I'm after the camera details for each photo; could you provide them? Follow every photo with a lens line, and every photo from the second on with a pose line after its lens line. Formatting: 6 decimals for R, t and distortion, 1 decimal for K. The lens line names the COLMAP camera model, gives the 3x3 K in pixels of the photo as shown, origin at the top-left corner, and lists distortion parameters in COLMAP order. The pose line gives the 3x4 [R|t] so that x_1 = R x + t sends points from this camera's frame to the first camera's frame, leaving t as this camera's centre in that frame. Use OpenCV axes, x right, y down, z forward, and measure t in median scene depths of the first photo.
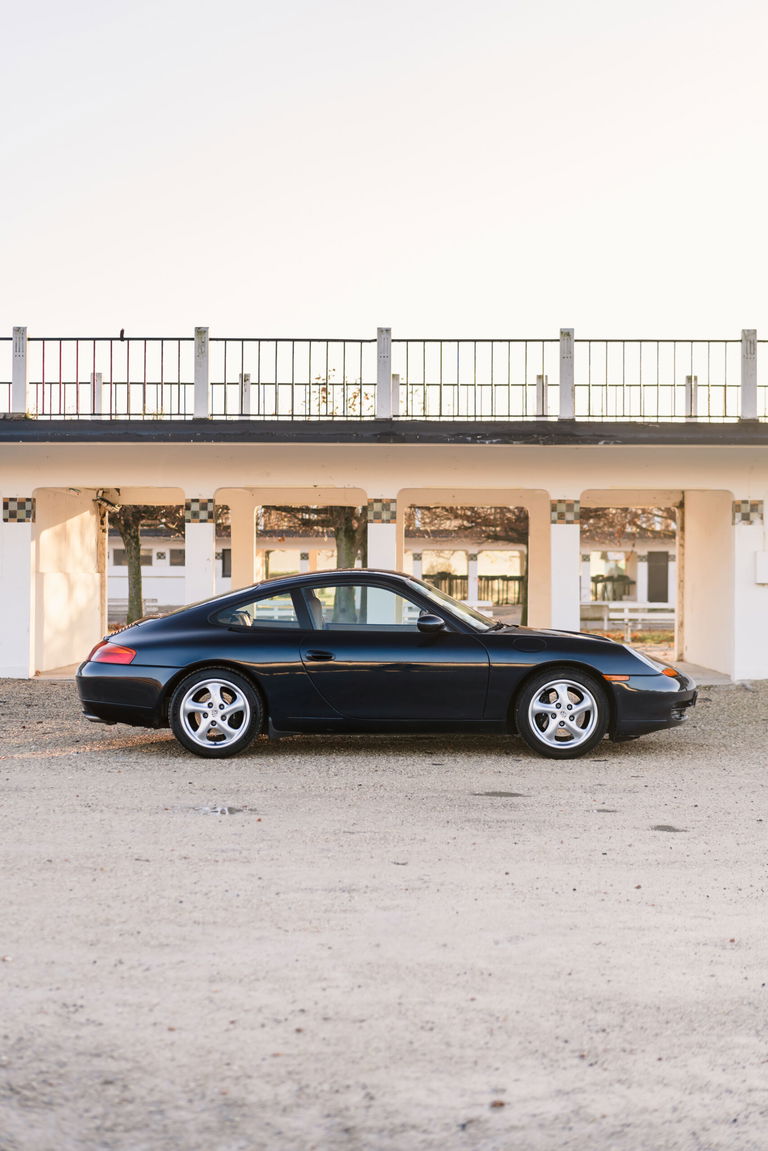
lens RADIAL K [[1823.2, 0, 403.6], [0, 1823.2, 612.4], [0, 0, 1]] dist [0.112399, 0.000000]
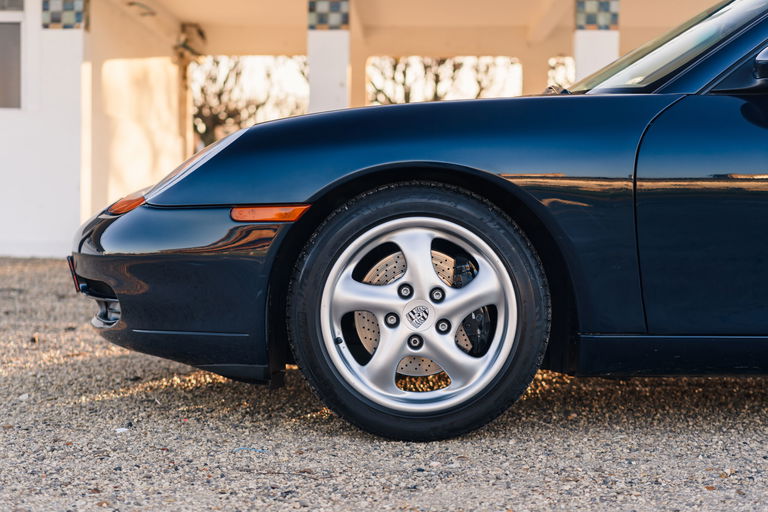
lens RADIAL K [[1216.5, 0, 379.1], [0, 1216.5, 254.0], [0, 0, 1]] dist [0.112399, 0.000000]
pose [[0.999995, 0.002488, -0.002006, -0.092186], [-0.002461, 0.999911, 0.013122, 0.028443], [0.002039, -0.013117, 0.999912, 0.543962]]
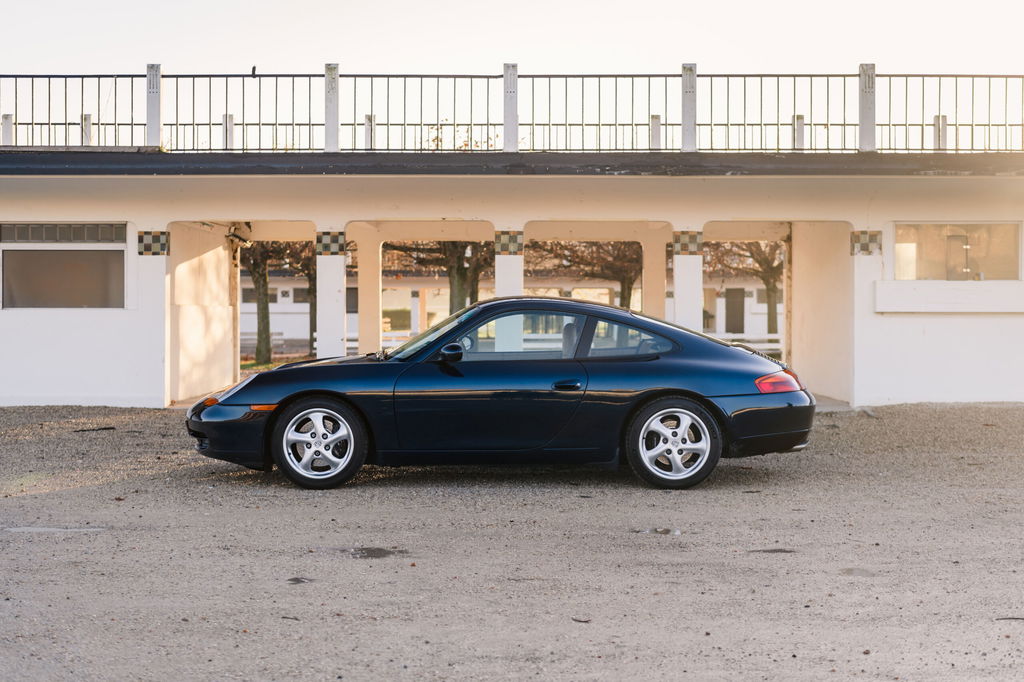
lens RADIAL K [[1622.0, 0, 513.0], [0, 1622.0, 347.4], [0, 0, 1]] dist [0.112399, 0.000000]
pose [[0.999959, -0.004274, 0.008022, -0.017333], [0.004262, 0.999990, 0.001541, 0.001591], [-0.008028, -0.001507, 0.999967, 0.089771]]
